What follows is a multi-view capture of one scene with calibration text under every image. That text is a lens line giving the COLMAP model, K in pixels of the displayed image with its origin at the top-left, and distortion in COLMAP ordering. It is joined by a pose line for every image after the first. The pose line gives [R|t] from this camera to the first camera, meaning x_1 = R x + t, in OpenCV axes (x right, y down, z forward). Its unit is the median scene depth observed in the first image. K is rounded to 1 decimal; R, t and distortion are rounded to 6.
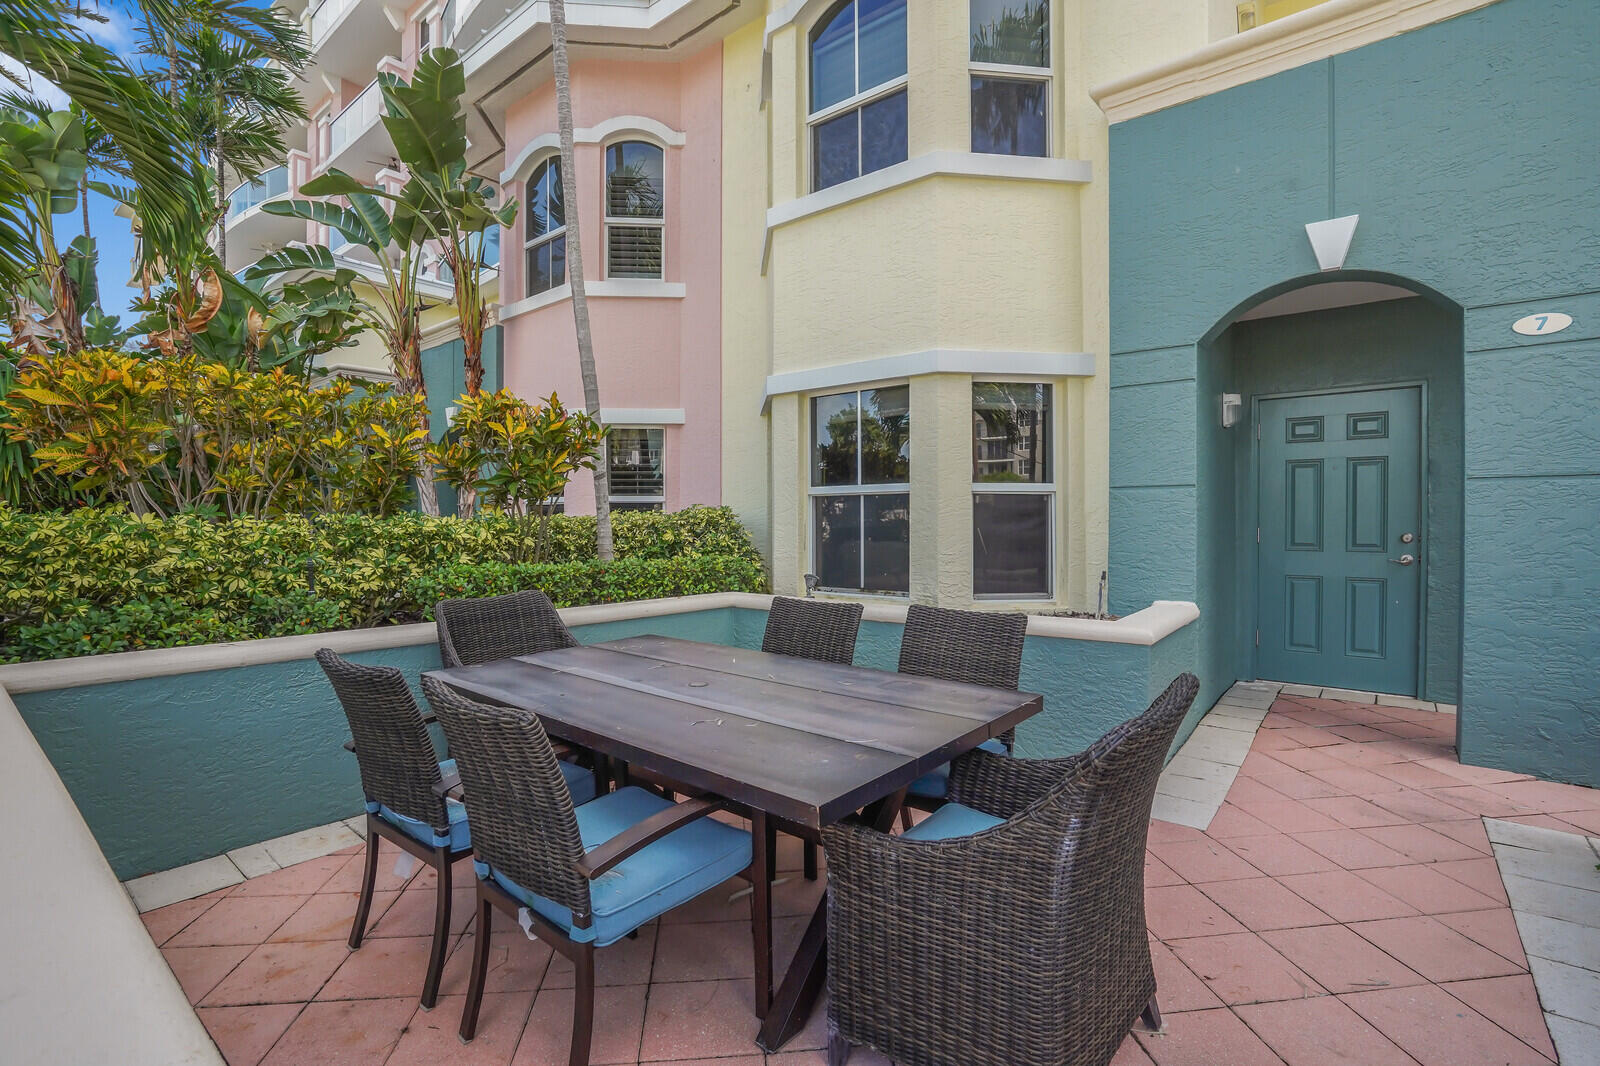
lens RADIAL K [[742.4, 0, 773.5], [0, 742.4, 531.8], [0, 0, 1]] dist [-0.059273, 0.014013]
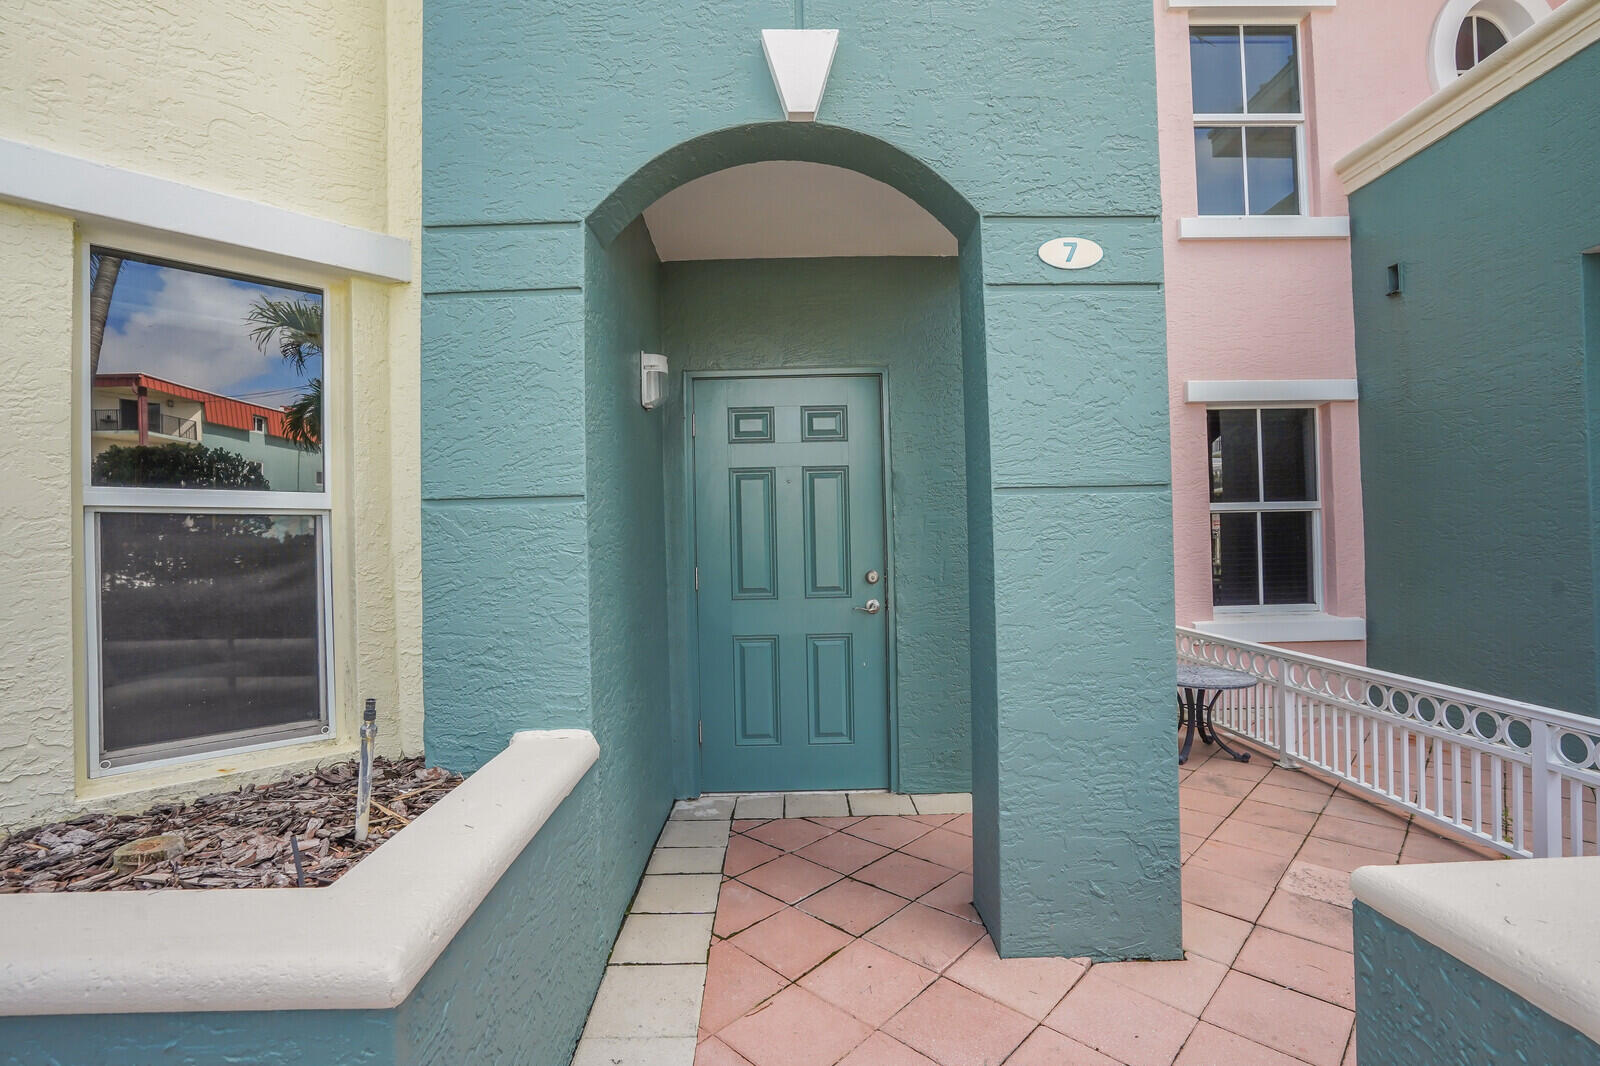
lens RADIAL K [[775.6, 0, 786.1], [0, 775.6, 545.2], [0, 0, 1]] dist [-0.005000, 0.000430]
pose [[0.762135, -0.015159, 0.647241, 0.298798], [0.028550, 0.999540, -0.010208, -0.018278], [-0.646788, 0.026259, 0.762217, 0.444559]]
